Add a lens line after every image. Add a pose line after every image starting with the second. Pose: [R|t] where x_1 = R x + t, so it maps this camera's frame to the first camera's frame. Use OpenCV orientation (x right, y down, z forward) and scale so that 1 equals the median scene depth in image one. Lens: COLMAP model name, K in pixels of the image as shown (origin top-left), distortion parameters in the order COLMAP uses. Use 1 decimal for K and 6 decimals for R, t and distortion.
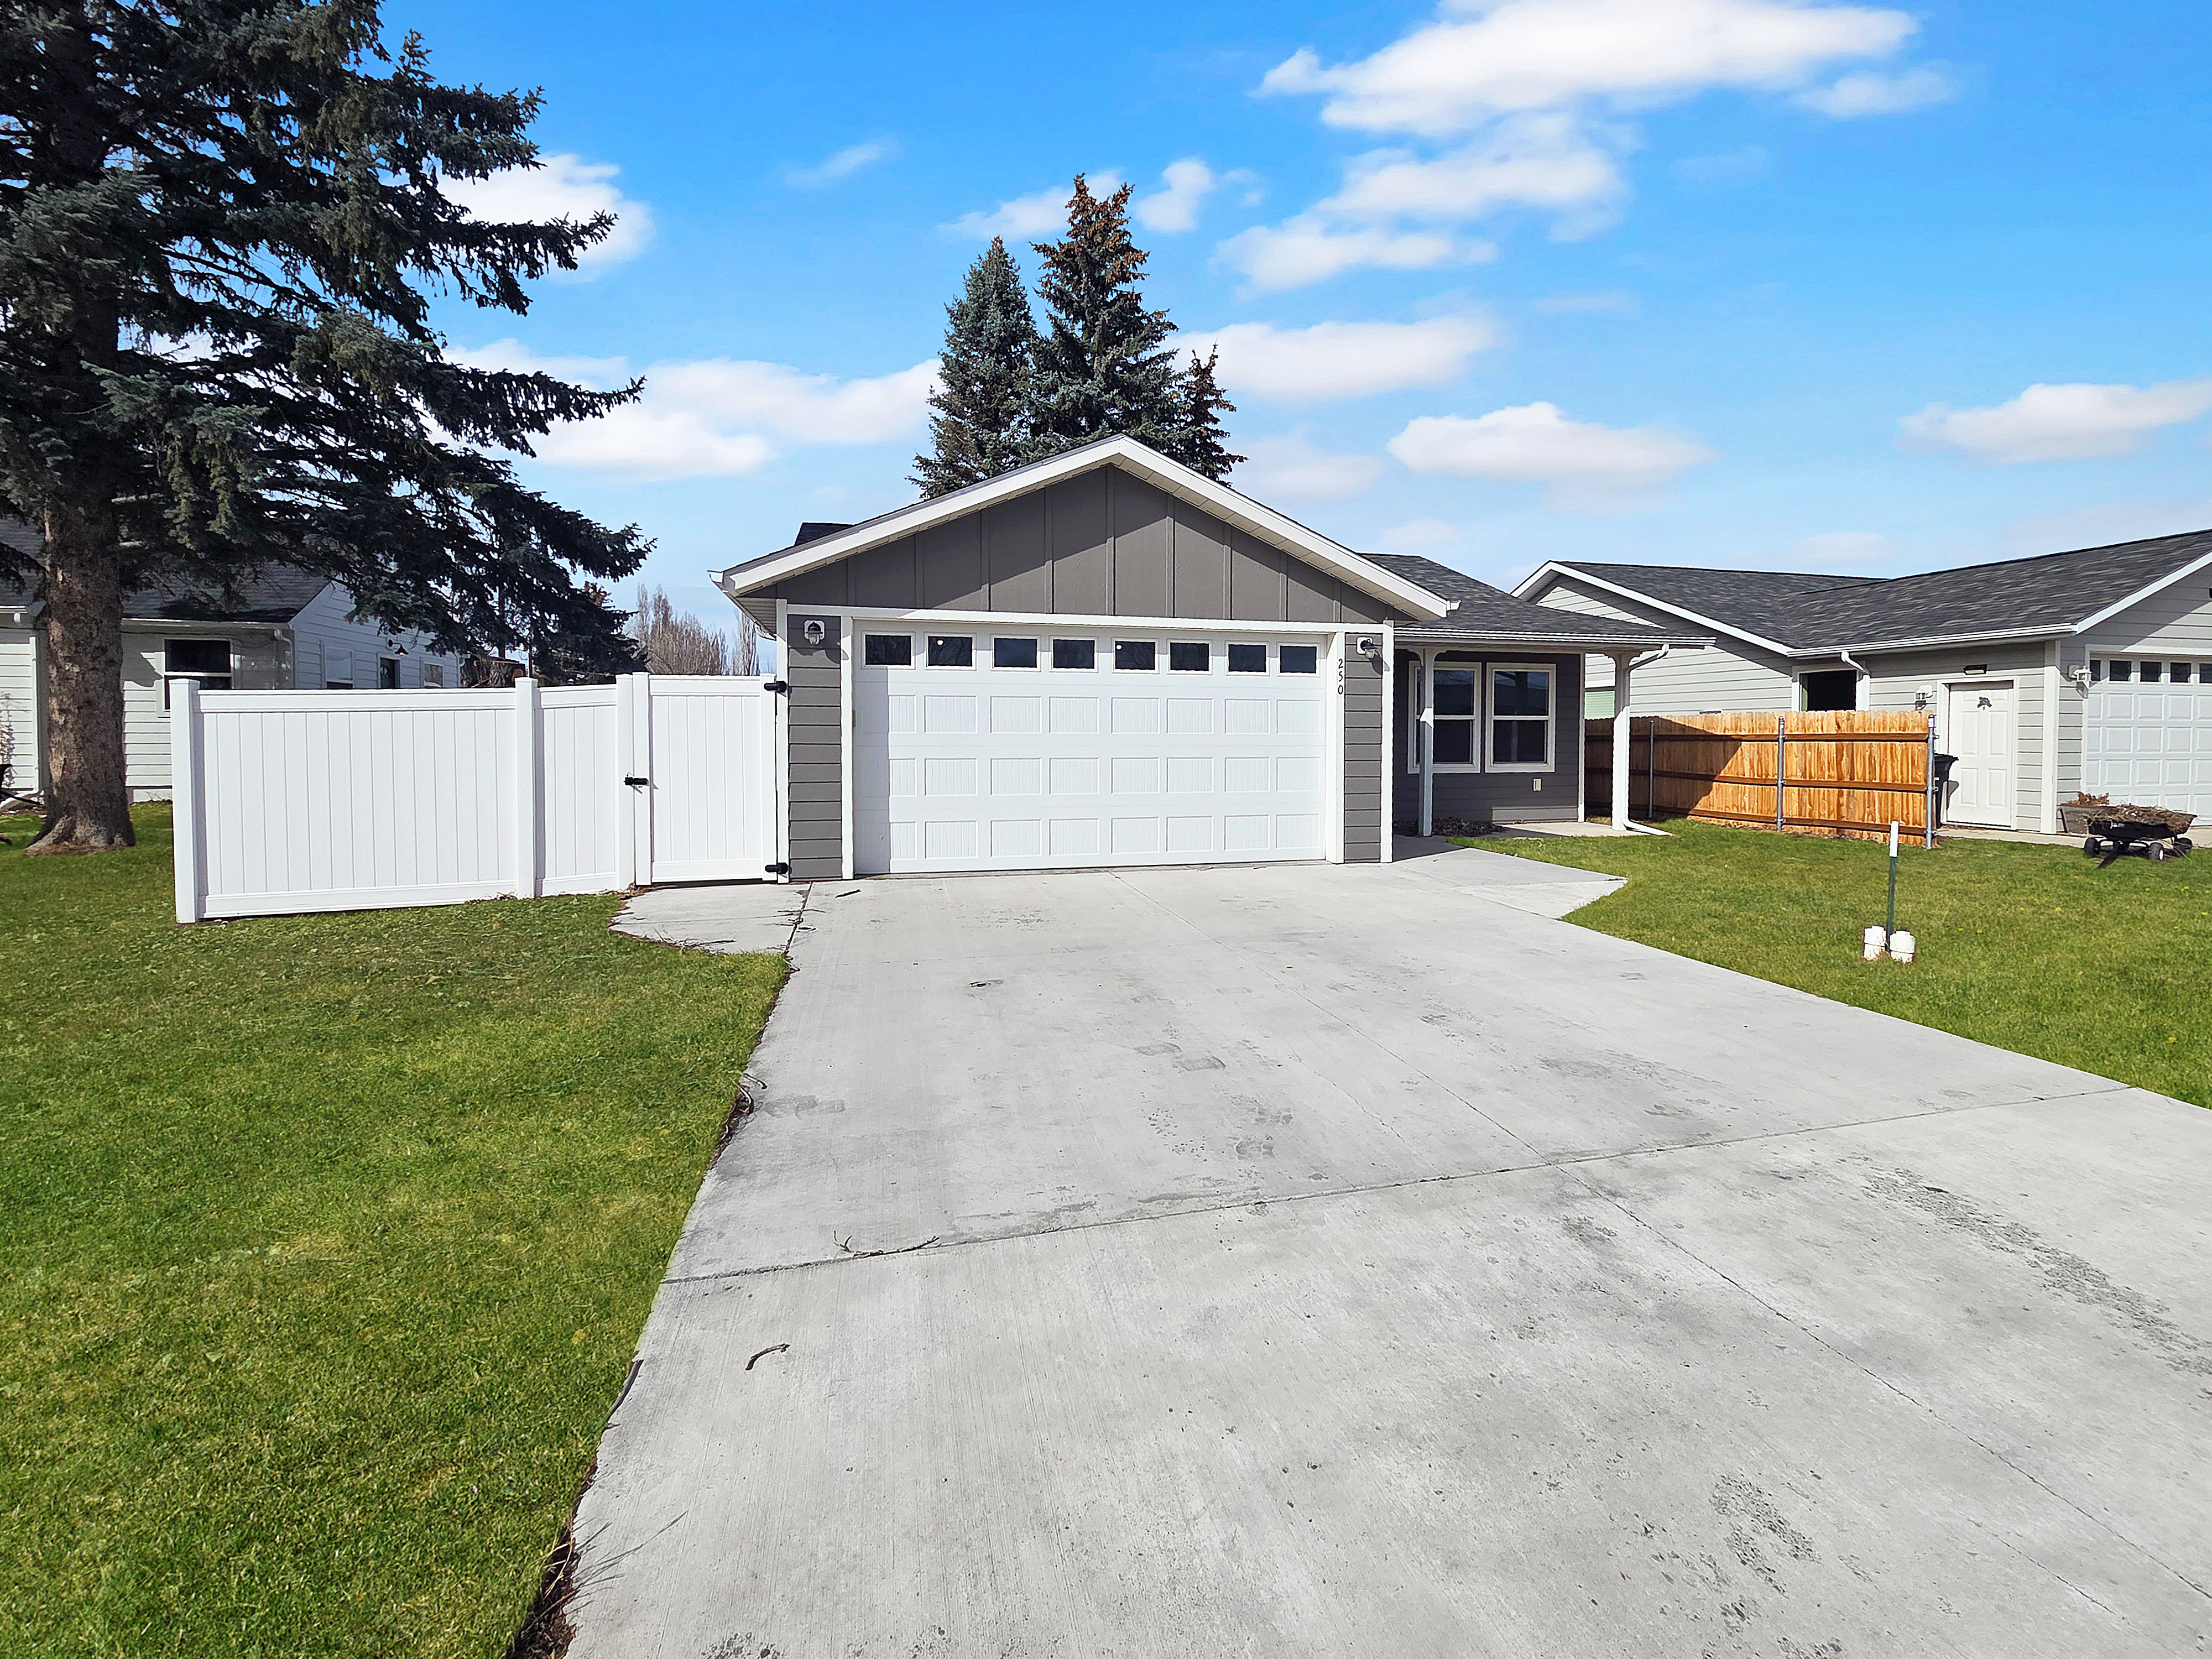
lens RADIAL K [[902.5, 0, 1109.8], [0, 902.5, 769.2], [0, 0, 1]] dist [0.003680, 0.000381]
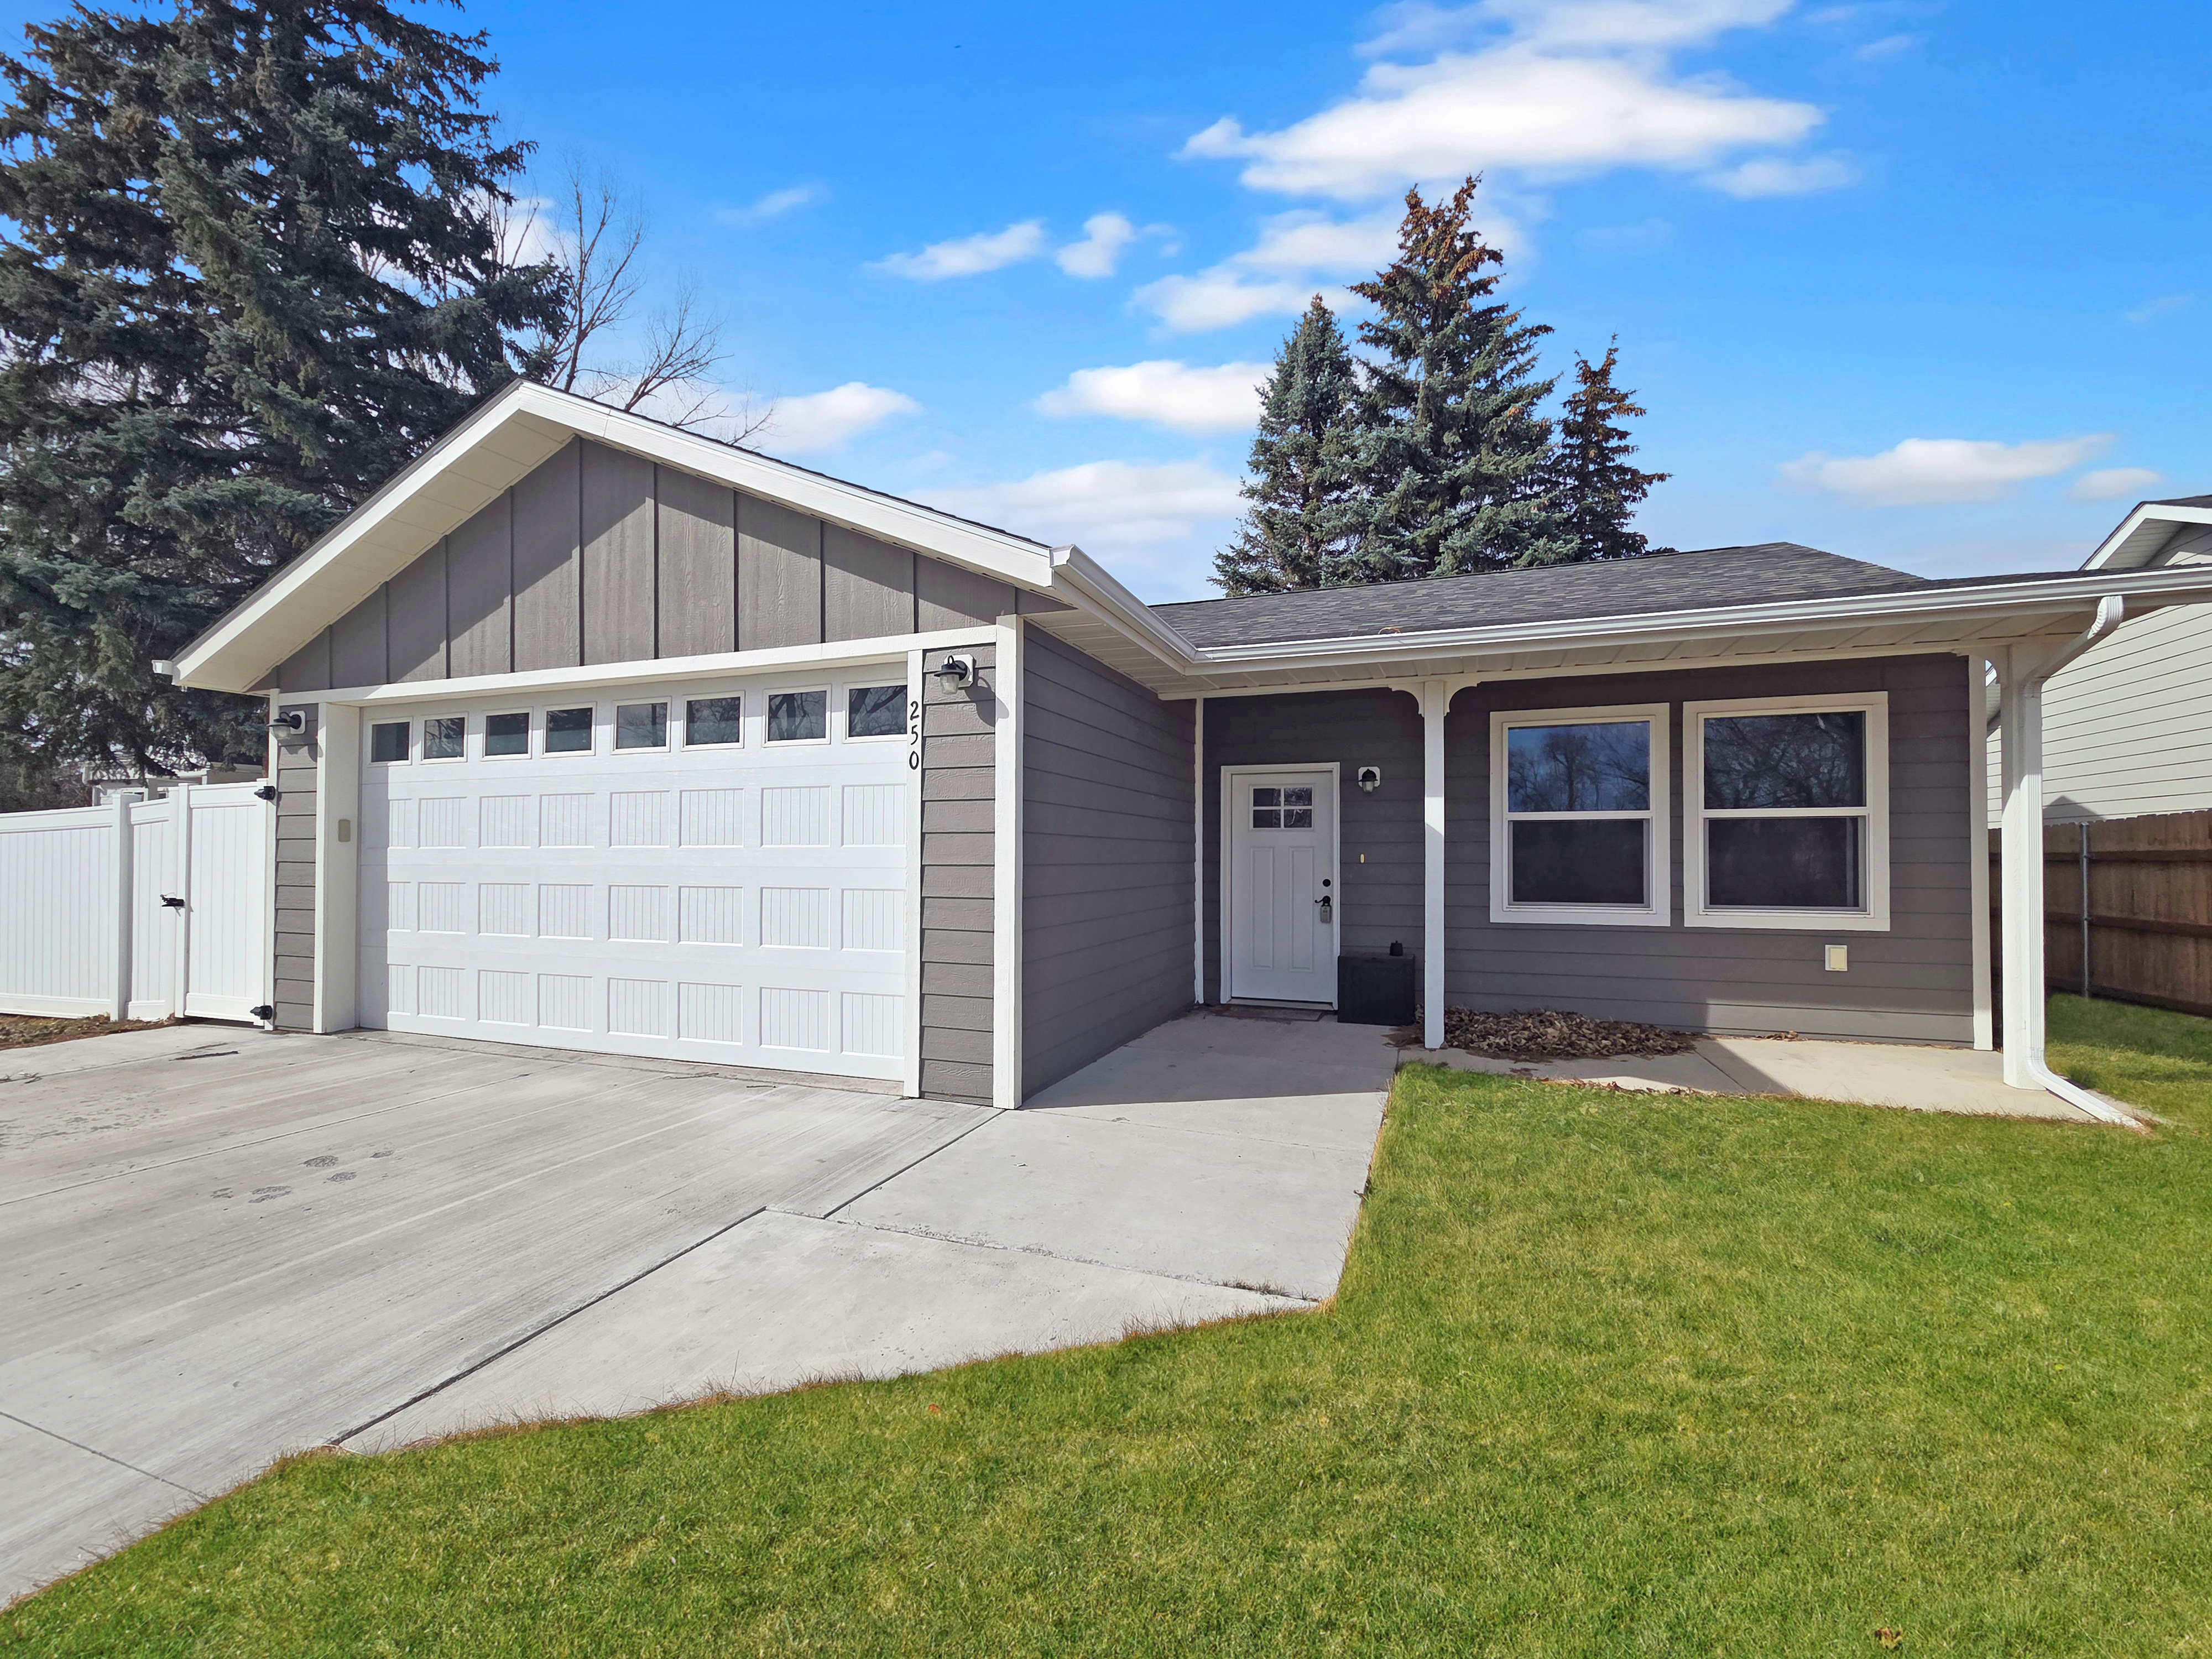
lens RADIAL K [[893.6, 0, 1116.6], [0, 893.6, 845.6], [0, 0, 1]] dist [0.001379, 0.000817]
pose [[0.836341, -0.008475, -0.548144, 0.475134], [-0.019921, 0.998750, -0.045837, -0.013059], [0.547847, 0.049255, 0.835127, 0.476449]]
